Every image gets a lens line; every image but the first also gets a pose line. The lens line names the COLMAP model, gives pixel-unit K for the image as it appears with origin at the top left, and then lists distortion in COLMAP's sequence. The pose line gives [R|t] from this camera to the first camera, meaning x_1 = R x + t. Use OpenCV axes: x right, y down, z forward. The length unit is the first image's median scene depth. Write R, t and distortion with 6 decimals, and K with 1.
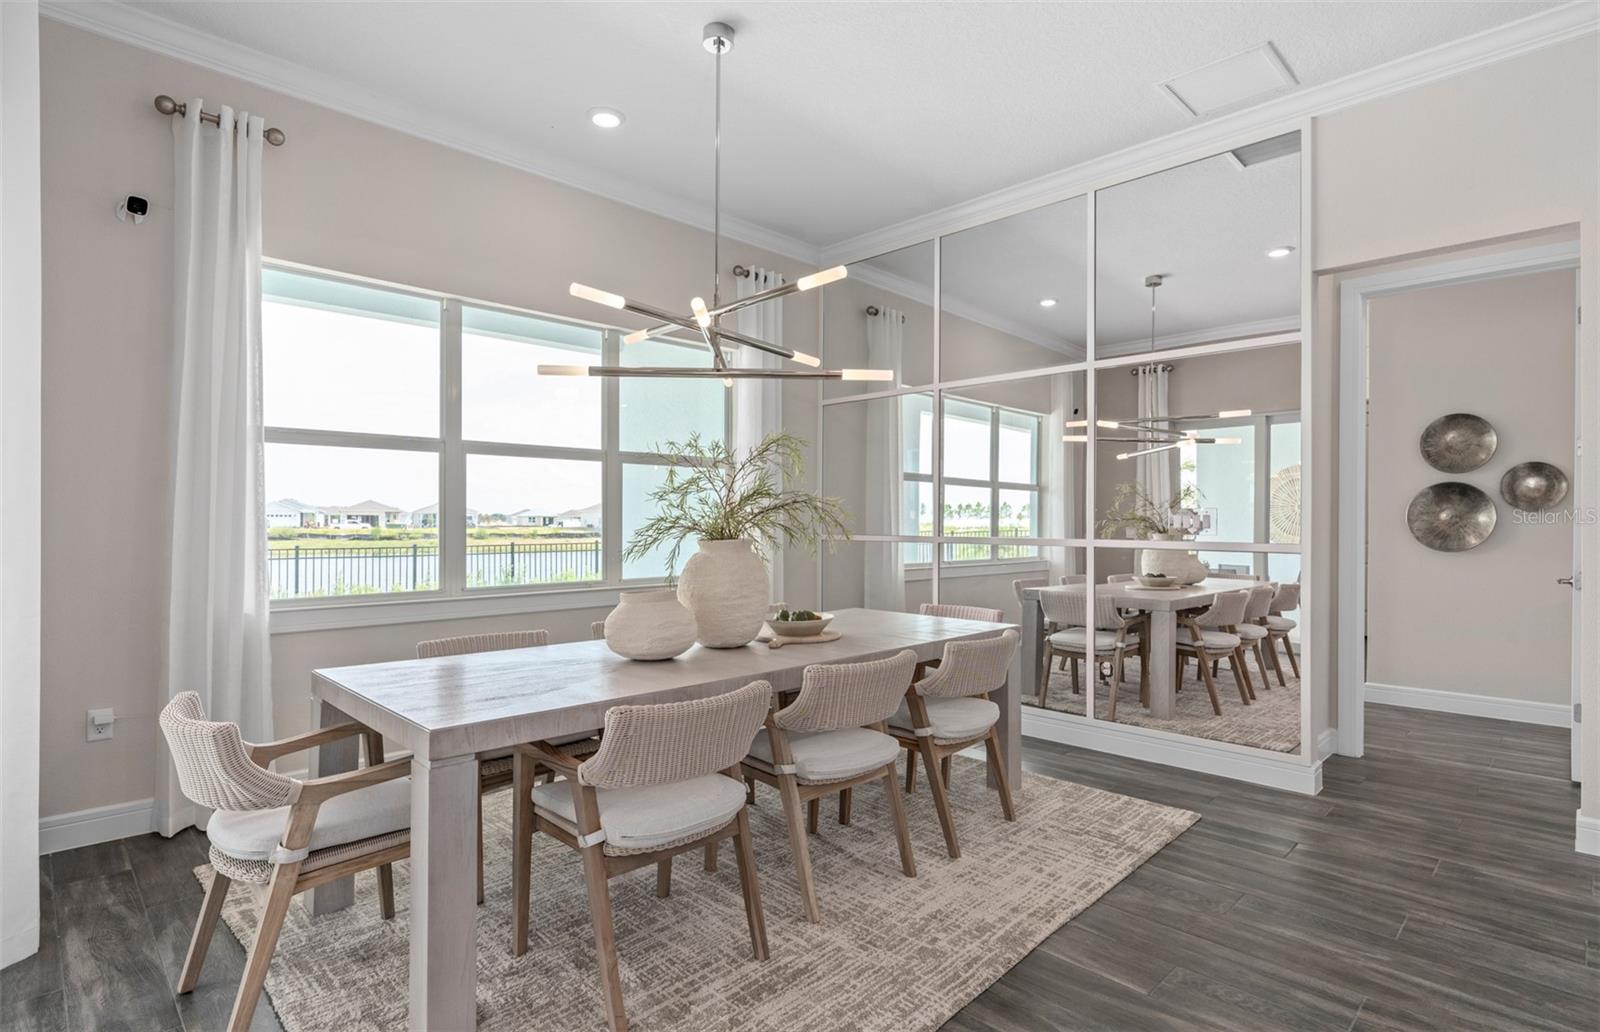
lens RADIAL K [[791.5, 0, 793.1], [0, 791.5, 512.5], [0, 0, 1]] dist [-0.001161, 0.000086]
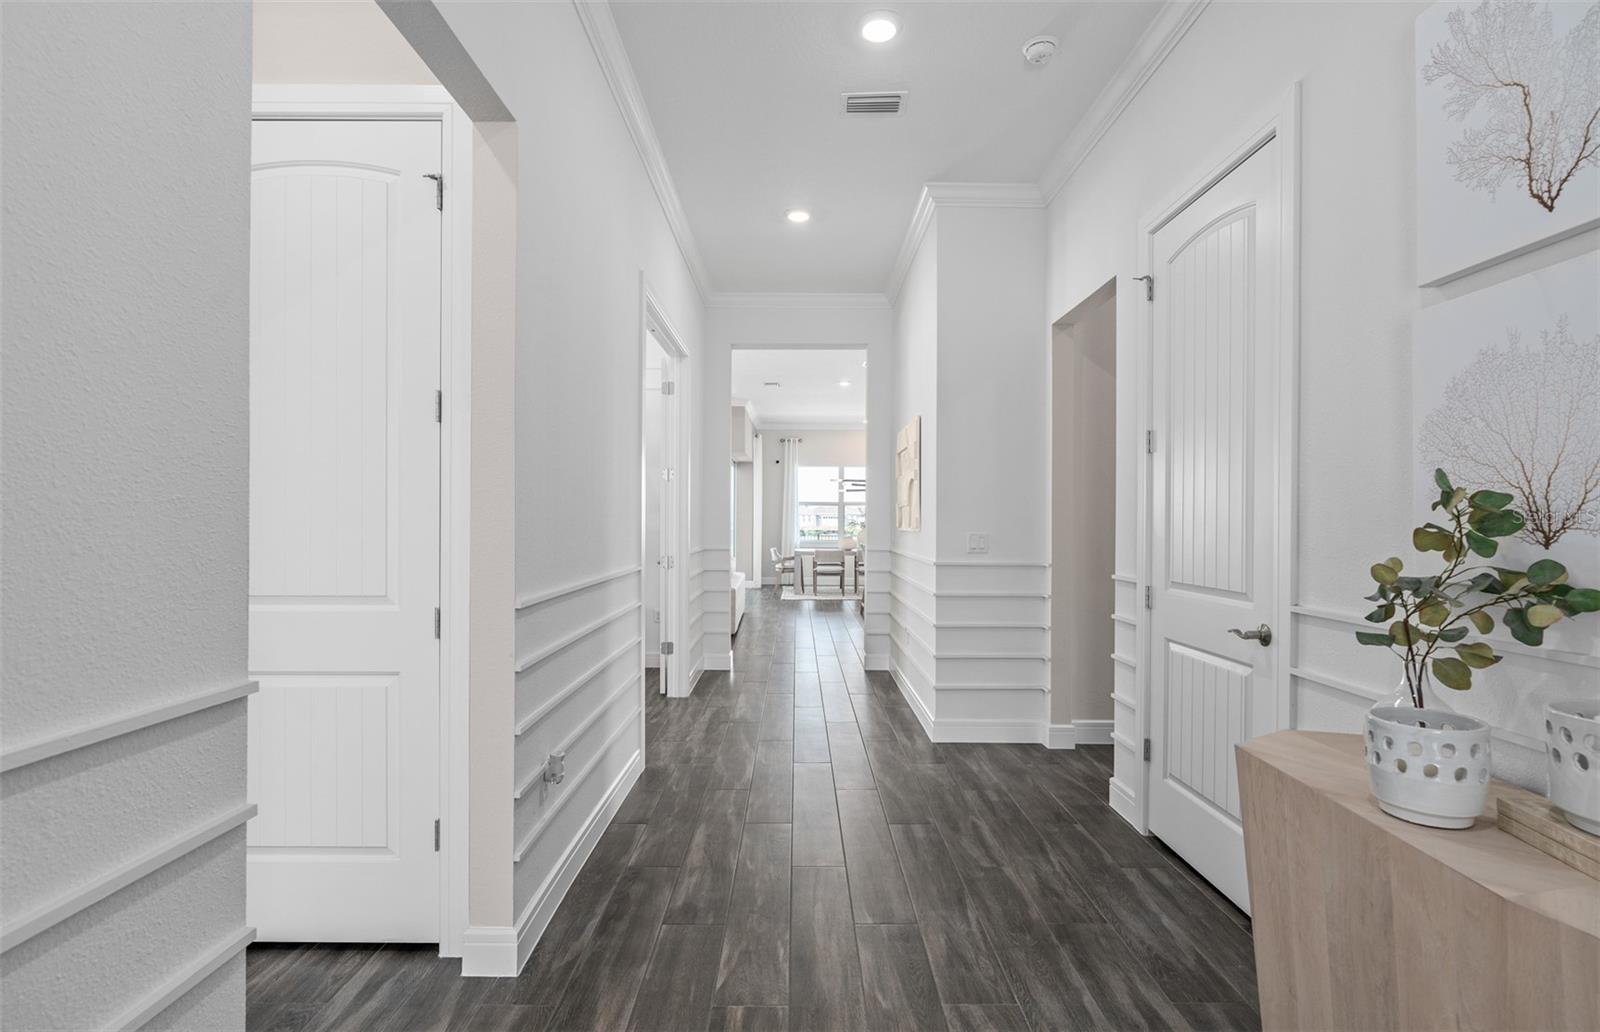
lens RADIAL K [[789.8, 0, 797.3], [0, 789.8, 509.3], [0, 0, 1]] dist [-0.006120, -0.000160]
pose [[0.712783, -0.005552, -0.701362, 2.697992], [0.003680, 0.999985, -0.004177, -0.051181], [0.701375, 0.000396, 0.712793, -2.423805]]
